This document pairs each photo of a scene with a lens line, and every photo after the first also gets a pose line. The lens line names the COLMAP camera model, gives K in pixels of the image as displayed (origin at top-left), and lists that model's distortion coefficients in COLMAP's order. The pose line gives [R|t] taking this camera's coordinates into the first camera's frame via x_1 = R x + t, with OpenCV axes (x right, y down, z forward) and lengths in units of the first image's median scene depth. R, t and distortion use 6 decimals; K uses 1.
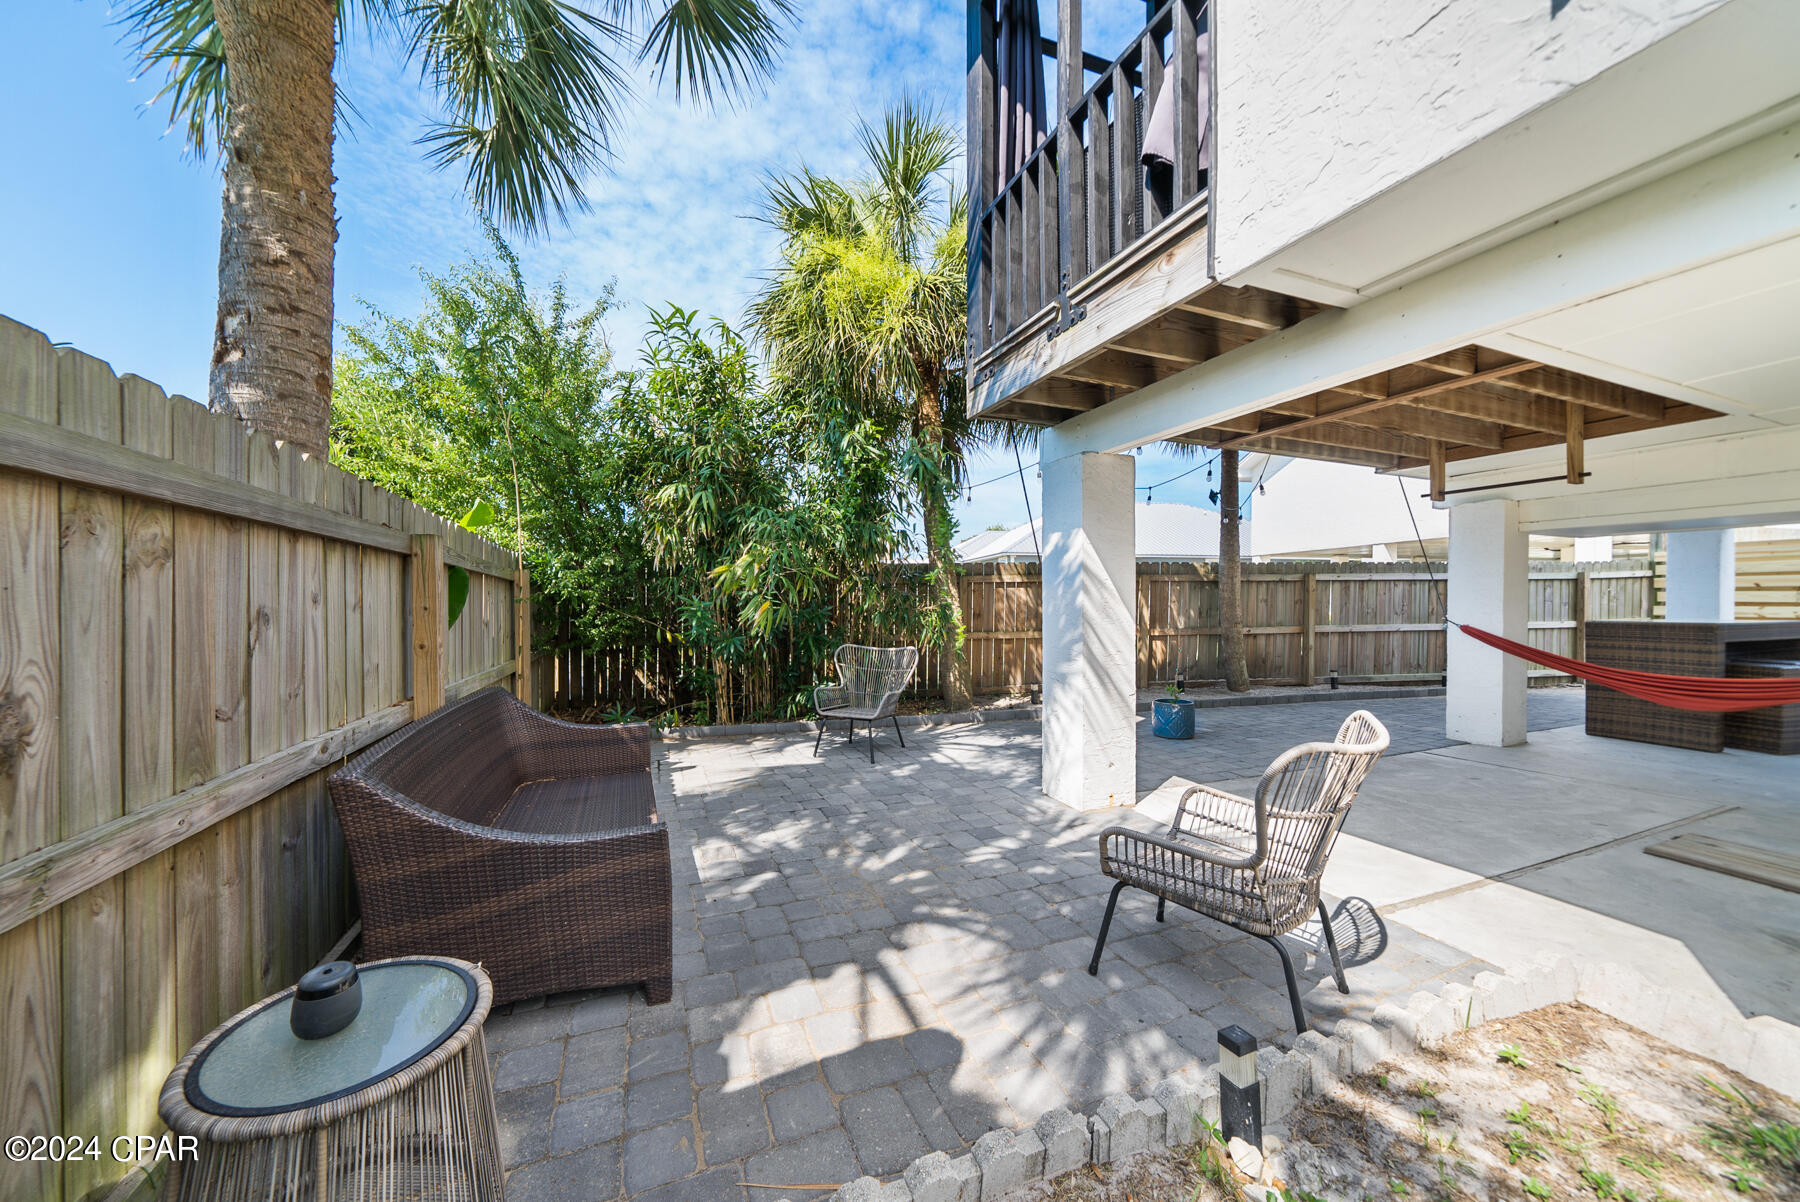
lens RADIAL K [[615.8, 0, 900.0], [0, 615.8, 601.0], [0, 0, 1]] dist [-0.001011, -0.000097]
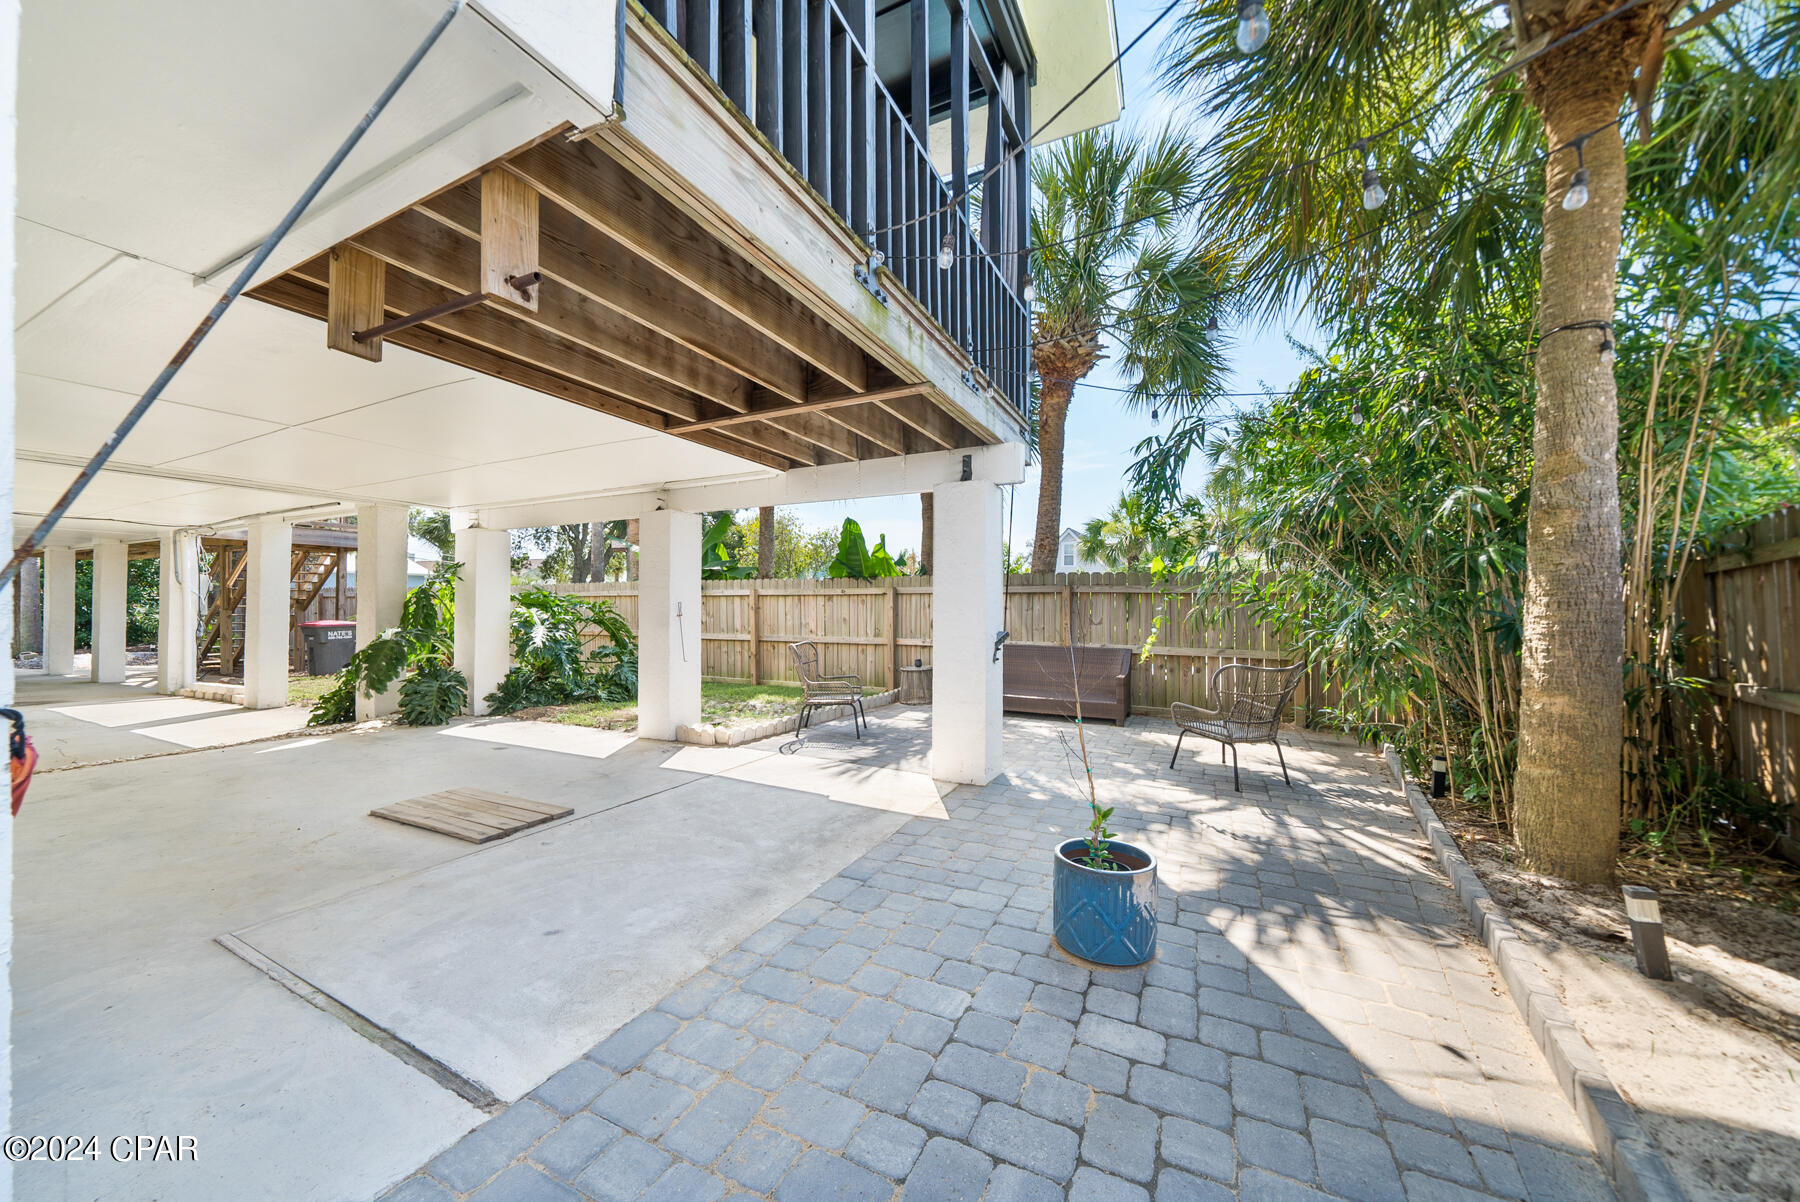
lens RADIAL K [[633.2, 0, 892.6], [0, 633.2, 606.7], [0, 0, 1]] dist [-0.011792, -0.000072]
pose [[-0.745422, -0.007020, -0.666555, 0.600019], [-0.002089, 0.999964, -0.008194, 0.005617], [0.666589, -0.004715, -0.745410, 0.892290]]
